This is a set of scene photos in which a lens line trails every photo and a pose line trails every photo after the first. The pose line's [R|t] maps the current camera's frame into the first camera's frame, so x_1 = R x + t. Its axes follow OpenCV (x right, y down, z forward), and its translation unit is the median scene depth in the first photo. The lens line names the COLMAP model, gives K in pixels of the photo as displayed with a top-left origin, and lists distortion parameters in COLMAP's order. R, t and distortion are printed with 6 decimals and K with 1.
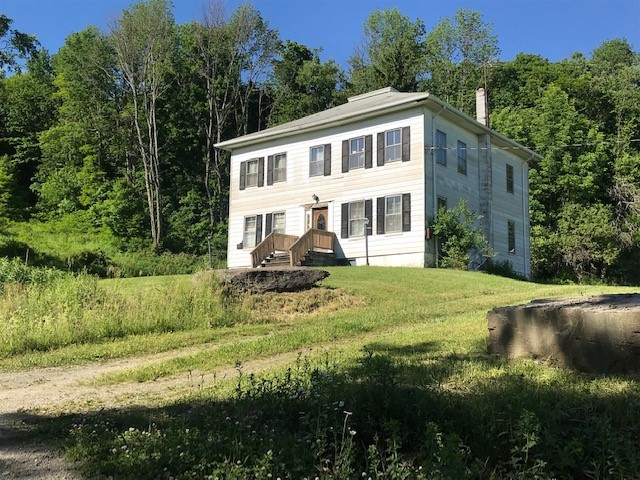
lens RADIAL K [[695.1, 0, 318.3], [0, 695.1, 240.3], [0, 0, 1]] dist [0.020449, 0.000000]
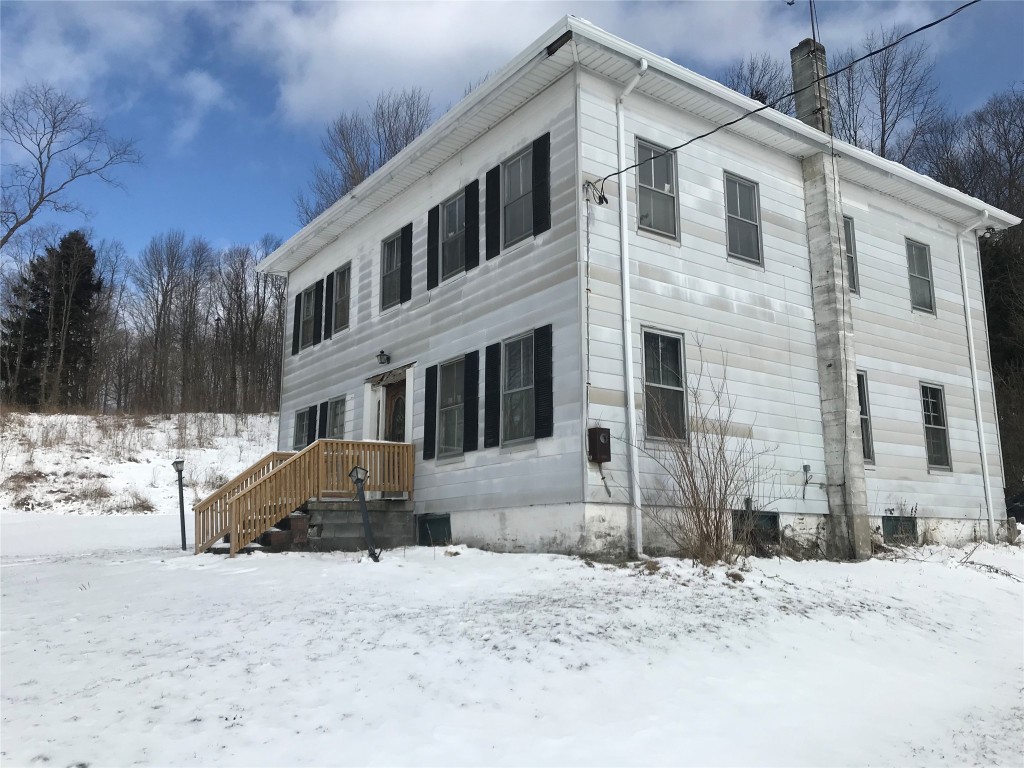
lens RADIAL K [[843.3, 0, 532.7], [0, 843.3, 365.6], [0, 0, 1]] dist [0.033973, -0.047176]
pose [[0.965695, -0.069201, -0.250290, 0.207492], [0.052146, 0.995883, -0.074149, -0.016712], [0.254391, 0.058553, 0.965327, 0.561928]]
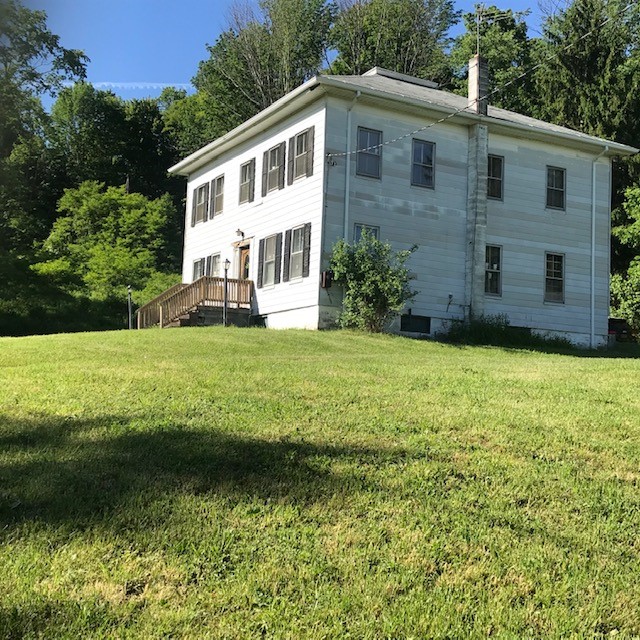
lens RADIAL K [[913.0, 0, 321.0], [0, 913.0, 320.4], [0, 0, 1]] dist [0.007727, 0.000000]
pose [[0.922718, -0.011311, -0.385309, 0.459027], [0.026930, 0.999019, 0.035162, -0.000546], [0.384533, -0.042821, 0.922117, 0.139379]]
